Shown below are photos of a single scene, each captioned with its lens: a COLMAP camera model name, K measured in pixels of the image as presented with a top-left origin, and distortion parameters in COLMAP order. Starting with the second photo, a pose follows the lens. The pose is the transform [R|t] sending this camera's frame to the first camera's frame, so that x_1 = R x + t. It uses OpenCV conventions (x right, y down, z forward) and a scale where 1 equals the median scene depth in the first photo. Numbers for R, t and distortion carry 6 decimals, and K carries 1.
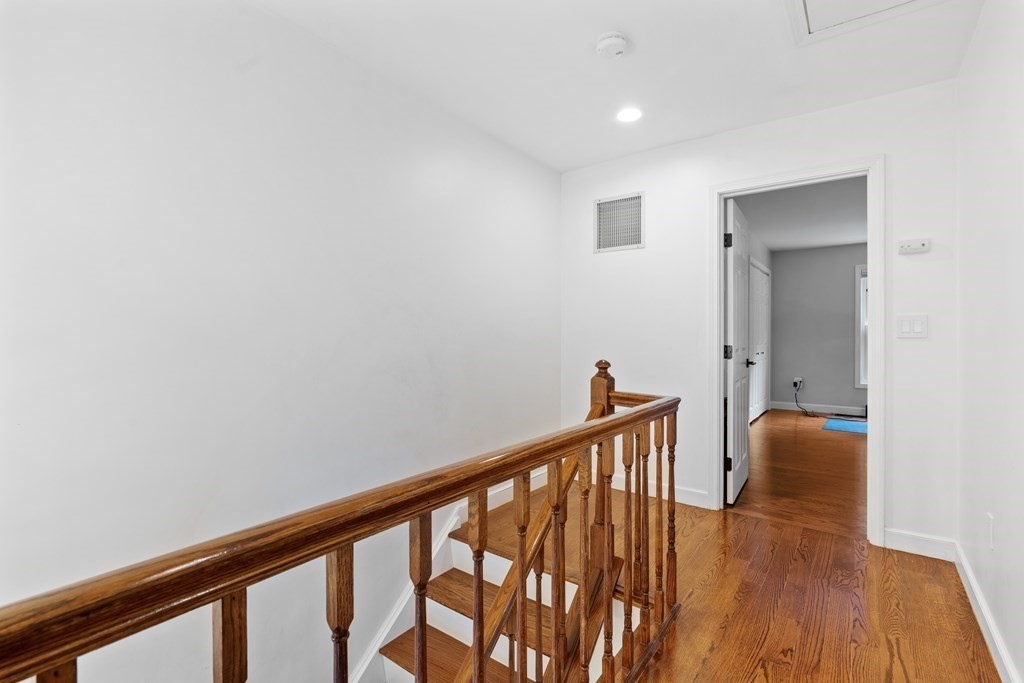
lens RADIAL K [[464.8, 0, 511.3], [0, 464.8, 335.2], [0, 0, 1]] dist [-0.004029, 0.001370]
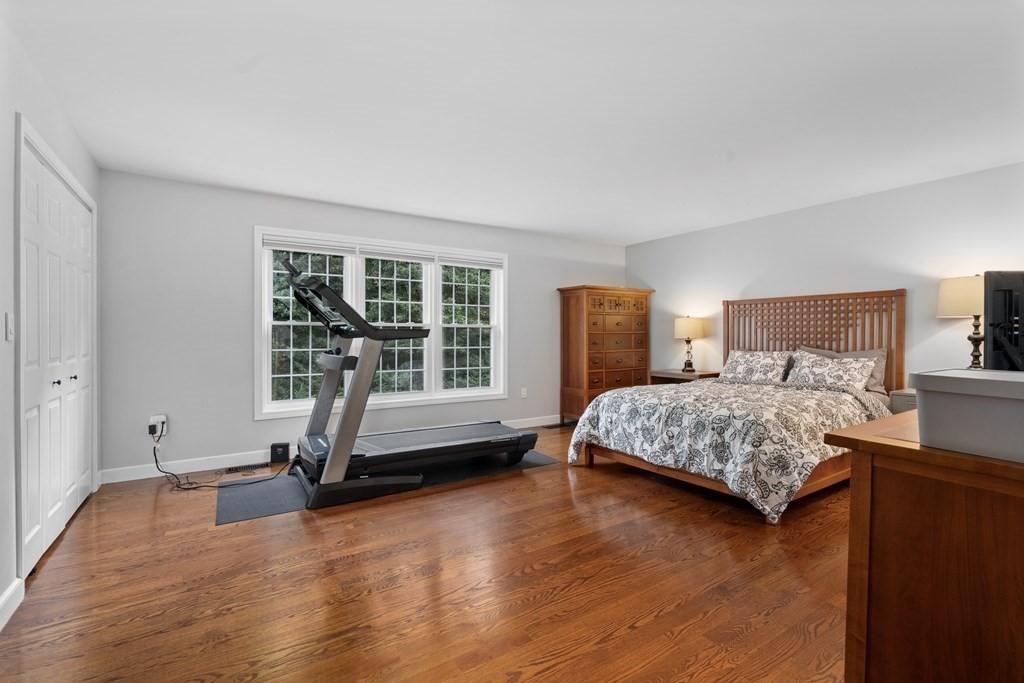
lens RADIAL K [[464.8, 0, 514.5], [0, 464.8, 335.5], [0, 0, 1]] dist [-0.004029, 0.001370]
pose [[0.335577, -0.007298, 0.941985, 0.251687], [-0.001498, 0.999965, 0.008281, -0.006924], [-0.942012, -0.004190, 0.335554, 0.431886]]
